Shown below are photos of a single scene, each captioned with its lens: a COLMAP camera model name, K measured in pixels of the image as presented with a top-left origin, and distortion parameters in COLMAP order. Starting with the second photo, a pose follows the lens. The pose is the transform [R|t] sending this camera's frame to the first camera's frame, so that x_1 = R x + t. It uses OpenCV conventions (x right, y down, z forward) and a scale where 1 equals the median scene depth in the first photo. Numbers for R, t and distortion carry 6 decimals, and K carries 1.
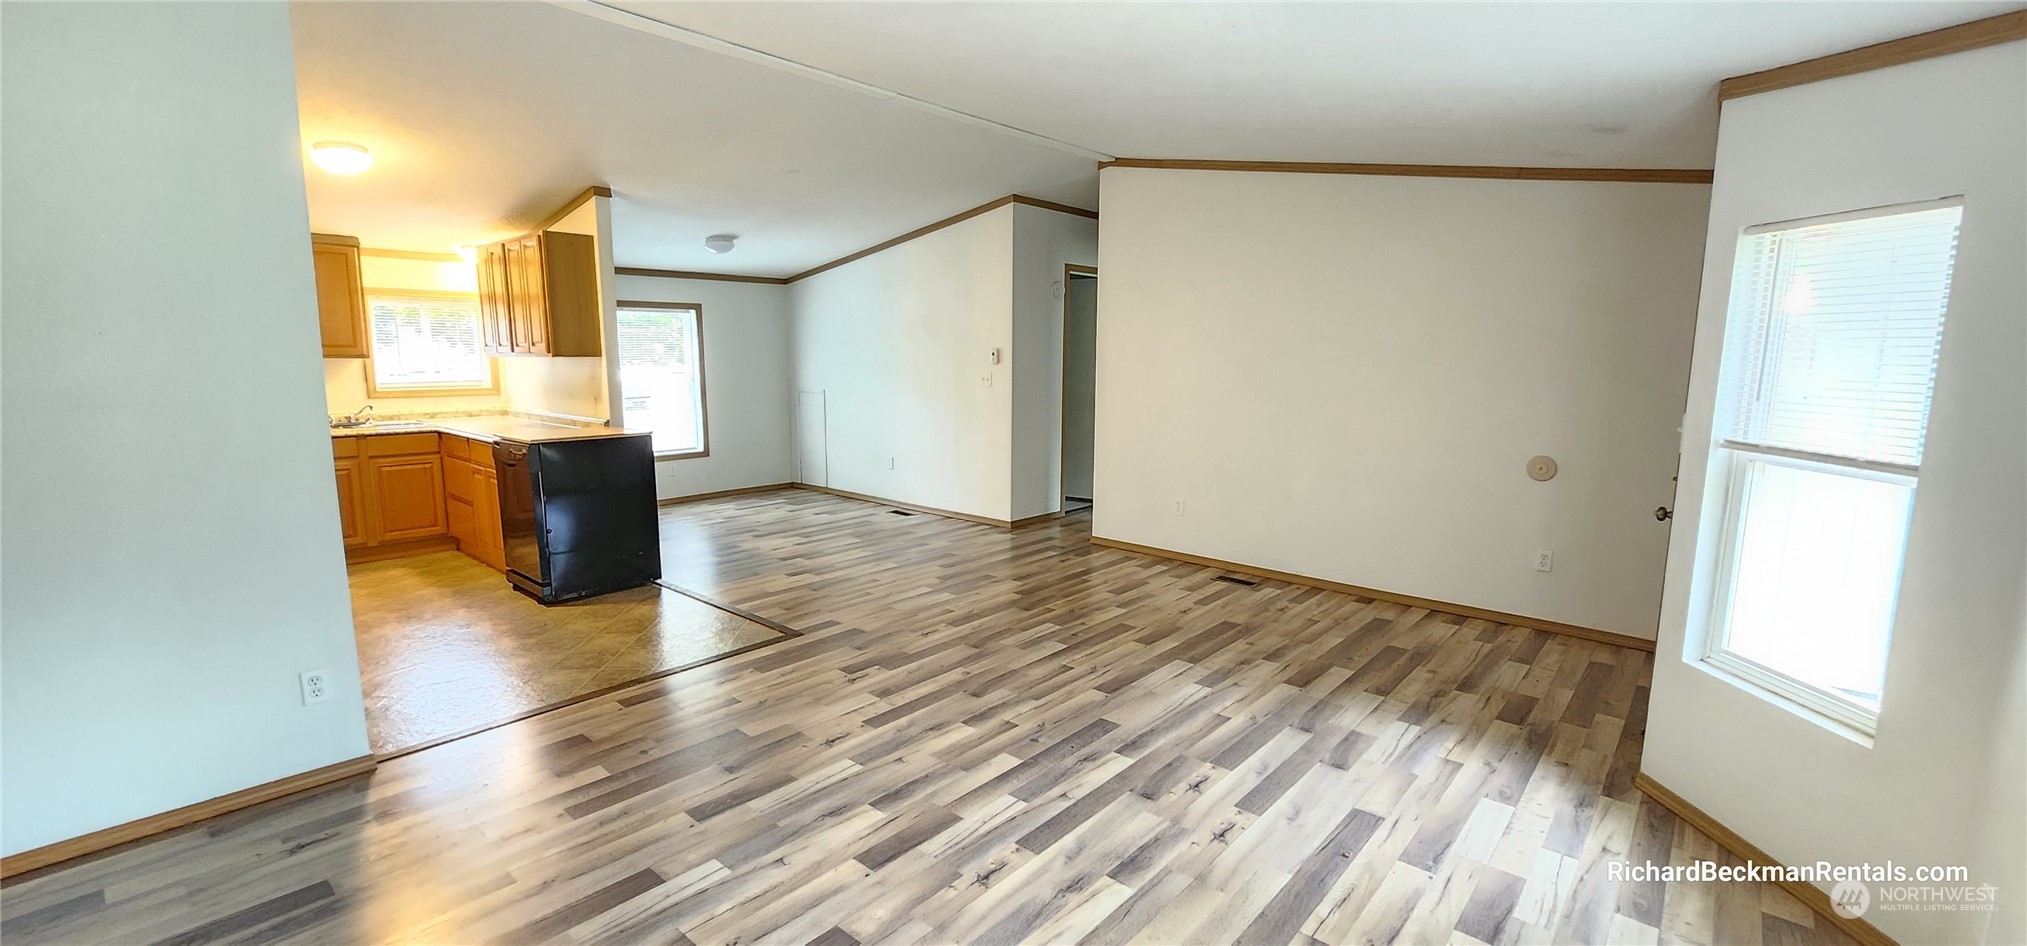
lens RADIAL K [[834.8, 0, 1018.5], [0, 834.8, 483.2], [0, 0, 1]] dist [-0.001406, -0.000210]
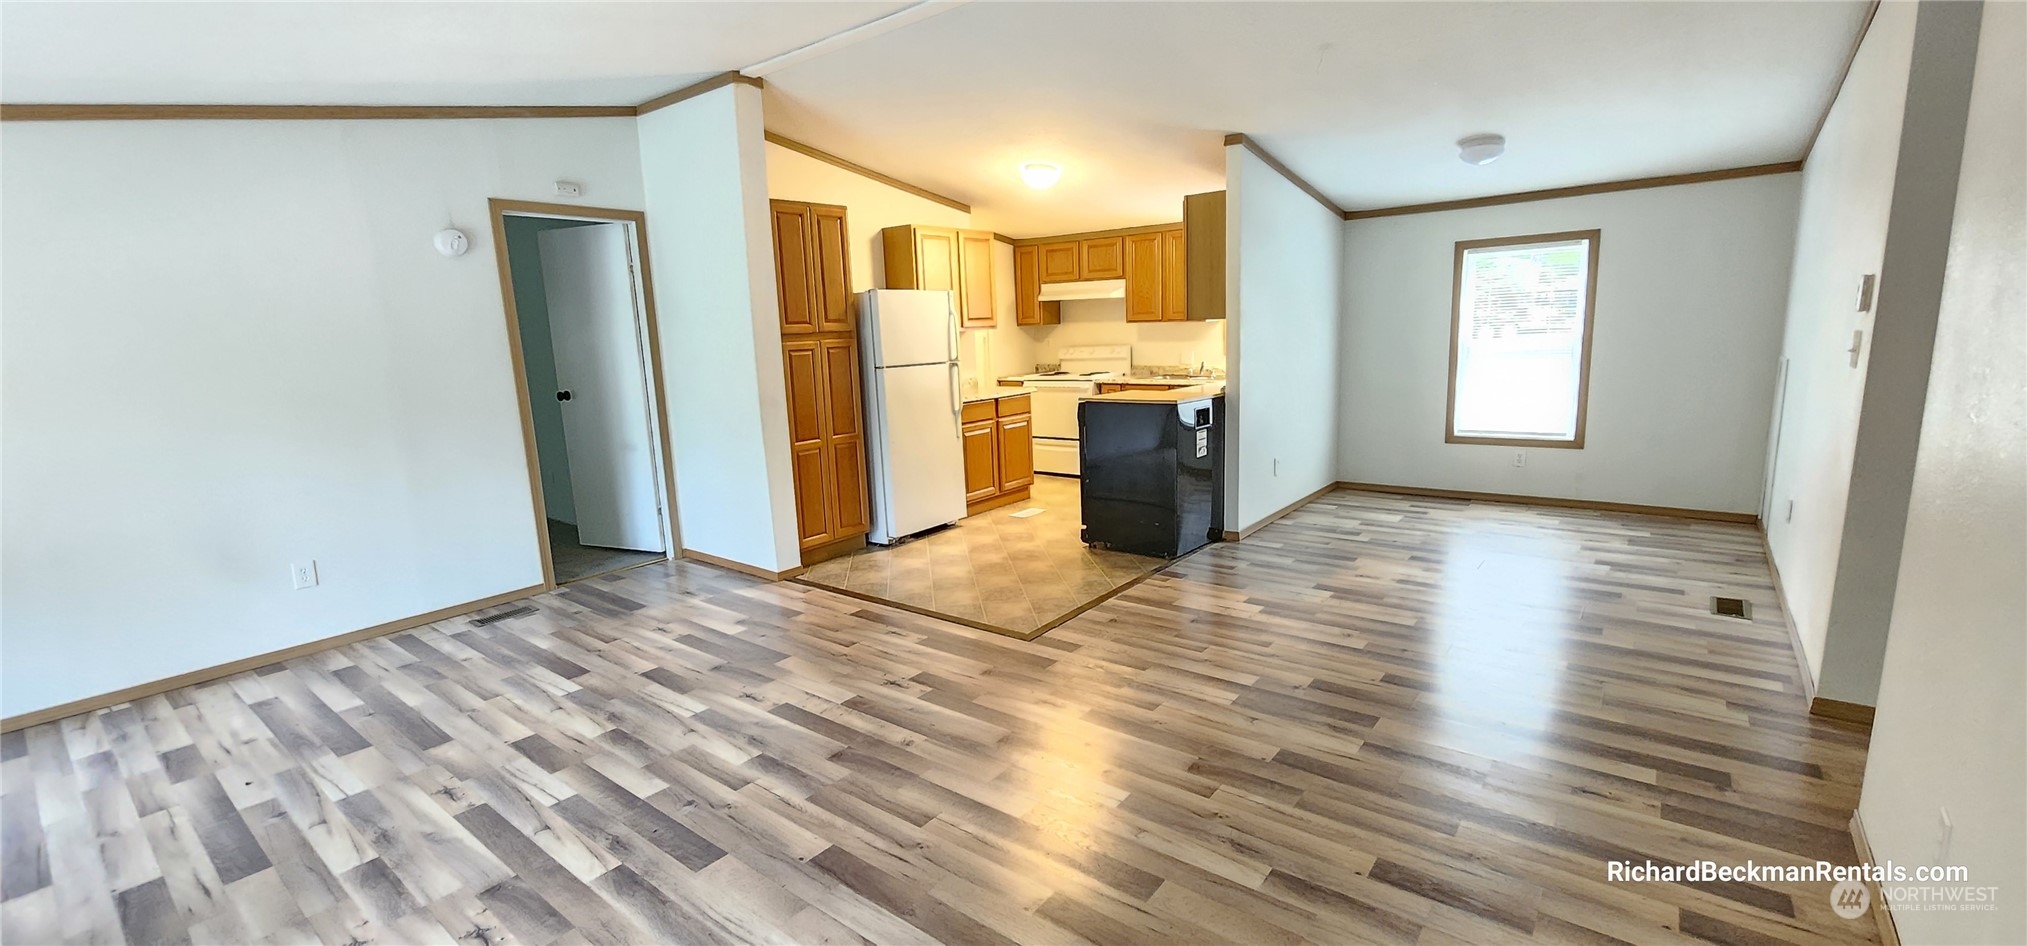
lens RADIAL K [[834.8, 0, 1009.5], [0, 834.8, 476.2], [0, 0, 1]] dist [-0.001406, -0.000210]
pose [[0.039843, 0.172190, -0.984258, 0.657454], [-0.116351, 0.979138, 0.166585, -0.151503], [0.992409, 0.107882, 0.059047, 1.029950]]
